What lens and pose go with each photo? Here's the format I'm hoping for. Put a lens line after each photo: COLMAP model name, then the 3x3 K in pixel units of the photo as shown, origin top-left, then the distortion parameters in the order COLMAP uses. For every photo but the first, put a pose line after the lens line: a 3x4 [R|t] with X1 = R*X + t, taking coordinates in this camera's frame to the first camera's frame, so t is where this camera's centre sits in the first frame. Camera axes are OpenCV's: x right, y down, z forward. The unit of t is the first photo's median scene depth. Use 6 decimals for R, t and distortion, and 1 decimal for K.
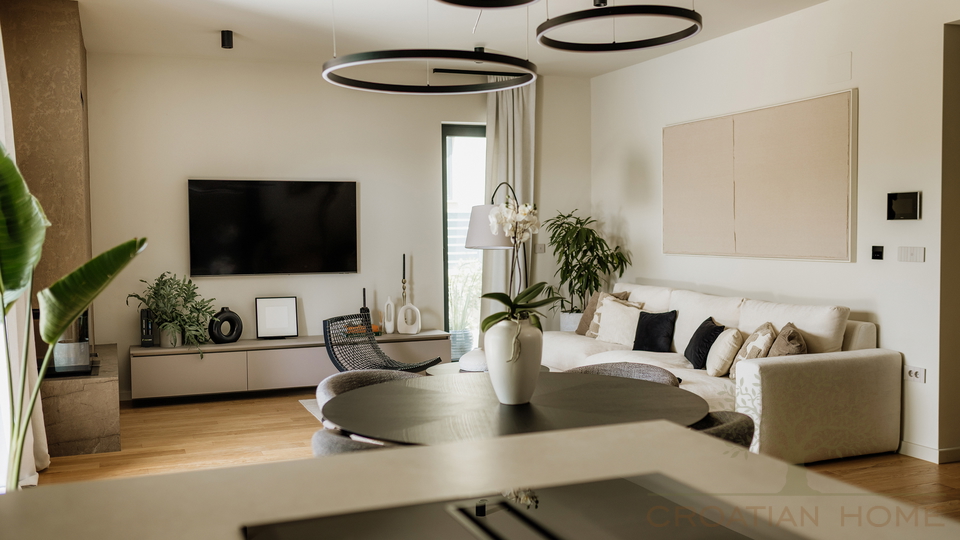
lens RADIAL K [[908.6, 0, 480.0], [0, 908.6, 270.0], [0, 0, 1]] dist [-0.009697, 0.016004]
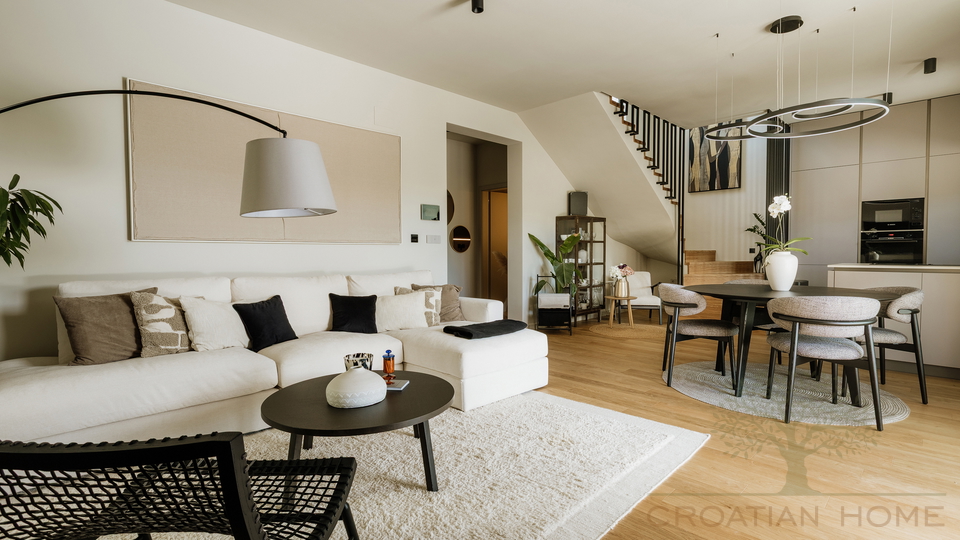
lens RADIAL K [[456.9, 0, 482.9], [0, 456.9, 267.0], [0, 0, 1]] dist [0.000109, -0.000398]
pose [[-0.396156, -0.016890, 0.918028, -0.289430], [0.049793, 0.997964, 0.039848, 0.004995], [-0.916832, 0.061497, -0.394508, 0.900255]]
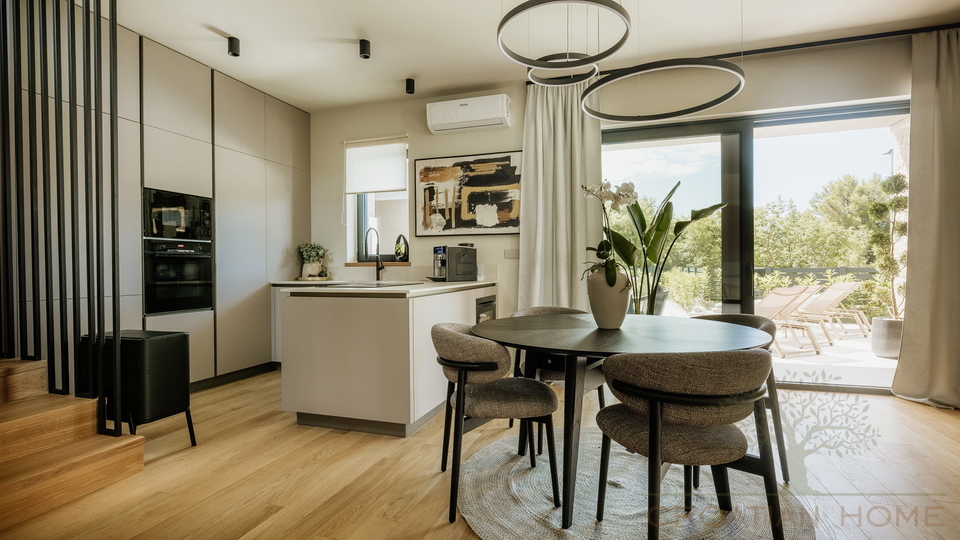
lens RADIAL K [[452.1, 0, 480.0], [0, 452.1, 270.0], [0, 0, 1]] dist [-0.002720, -0.000666]
pose [[-0.642584, 0.020835, -0.765932, 0.303017], [-0.019995, 0.998834, 0.043946, 0.013938], [0.765954, 0.043554, -0.641418, 0.562106]]
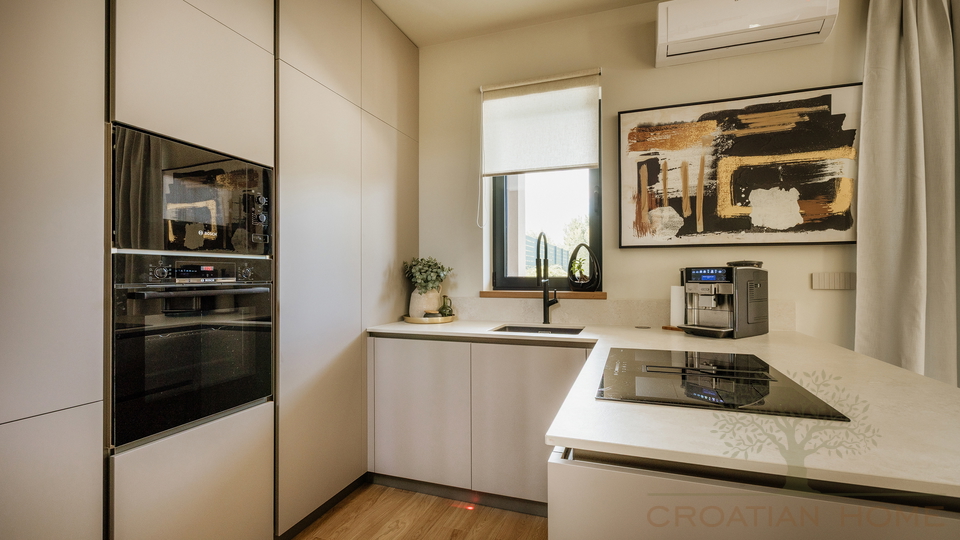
lens RADIAL K [[428.3, 0, 480.8], [0, 428.3, 267.7], [0, 0, 1]] dist [0.000681, 0.000152]
pose [[-0.657037, 0.001497, -0.753857, 0.201882], [-0.023215, 0.999484, 0.022218, 0.007641], [0.753501, 0.032099, -0.656663, 0.223943]]
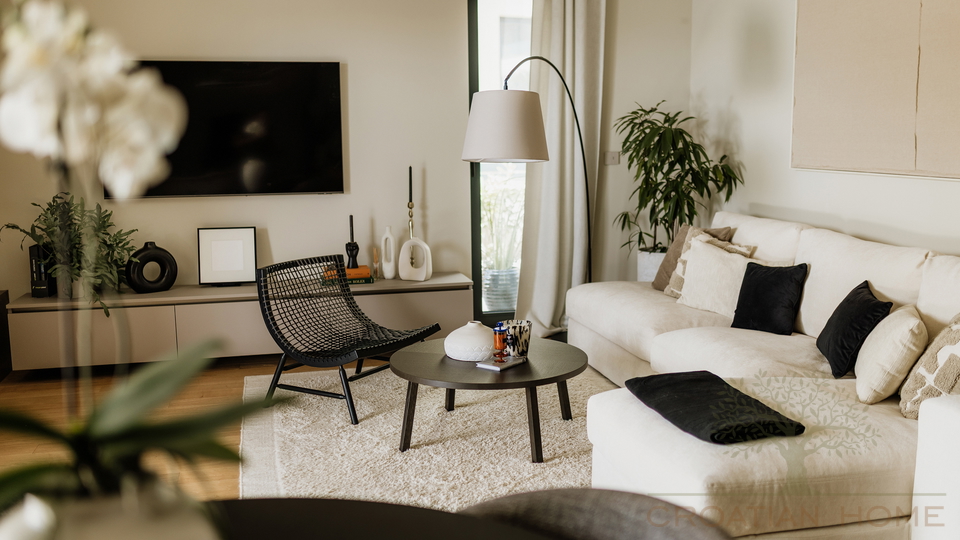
lens RADIAL K [[908.6, 0, 480.0], [0, 908.6, 270.0], [0, 0, 1]] dist [-0.009697, 0.016004]
pose [[0.989405, 0.019444, -0.143876, 0.078772], [-0.003868, 0.994170, 0.107755, -0.015028], [0.145132, -0.106057, 0.983712, 0.334738]]
